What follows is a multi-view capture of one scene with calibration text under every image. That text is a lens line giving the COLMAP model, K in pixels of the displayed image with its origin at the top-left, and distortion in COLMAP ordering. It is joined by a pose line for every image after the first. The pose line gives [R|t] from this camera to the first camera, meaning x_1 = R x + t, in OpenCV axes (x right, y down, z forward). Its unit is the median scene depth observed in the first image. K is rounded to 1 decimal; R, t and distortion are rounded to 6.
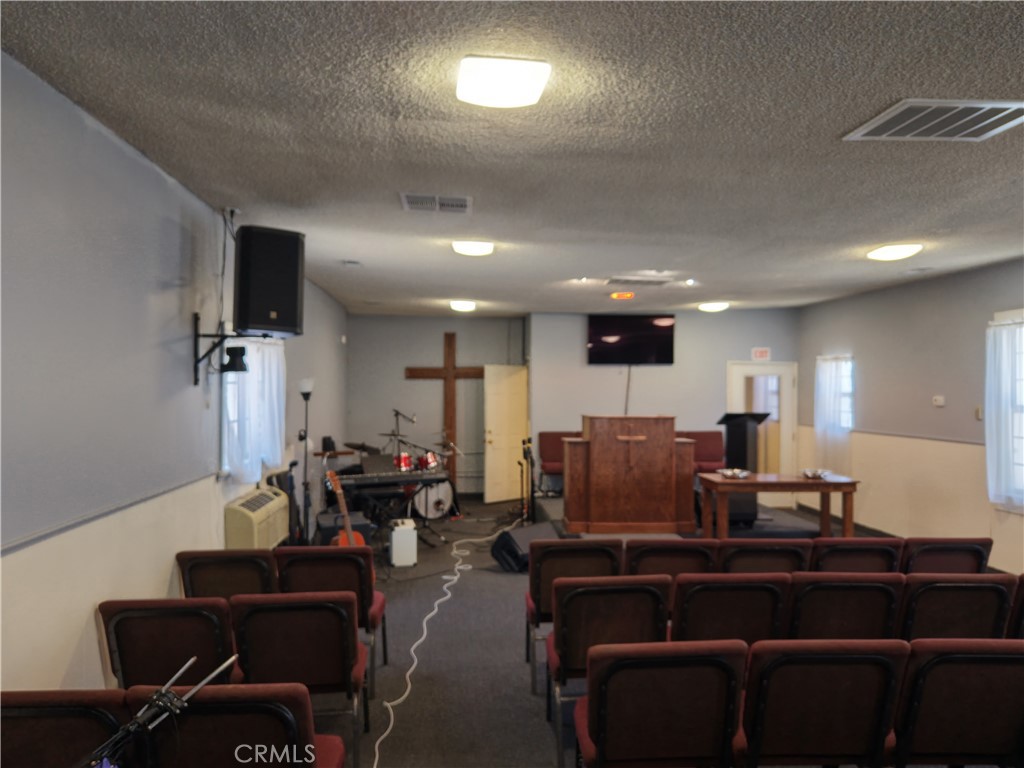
lens RADIAL K [[694.7, 0, 511.6], [0, 694.7, 393.4], [0, 0, 1]] dist [0.104322, -0.160971]
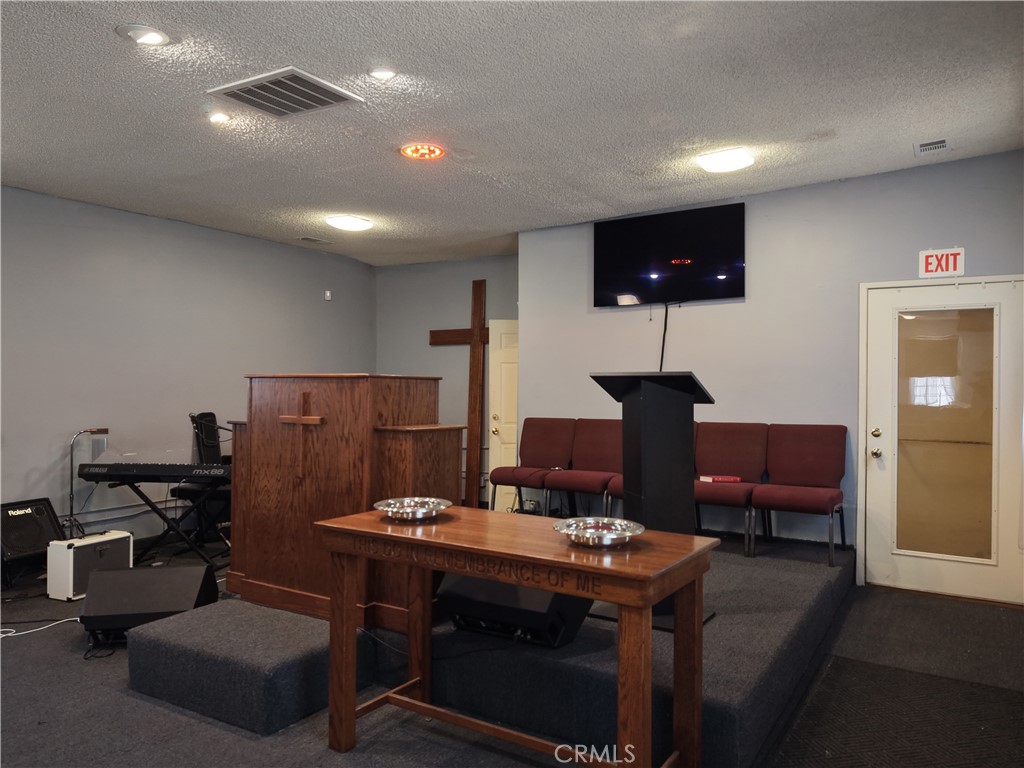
lens RADIAL K [[694.7, 0, 511.6], [0, 694.7, 393.4], [0, 0, 1]] dist [0.104322, -0.160971]
pose [[0.814032, 0.012530, -0.580685, 0.395494], [-0.012402, 0.999914, 0.004191, 0.029808], [0.580688, 0.003790, 0.814117, 0.473326]]
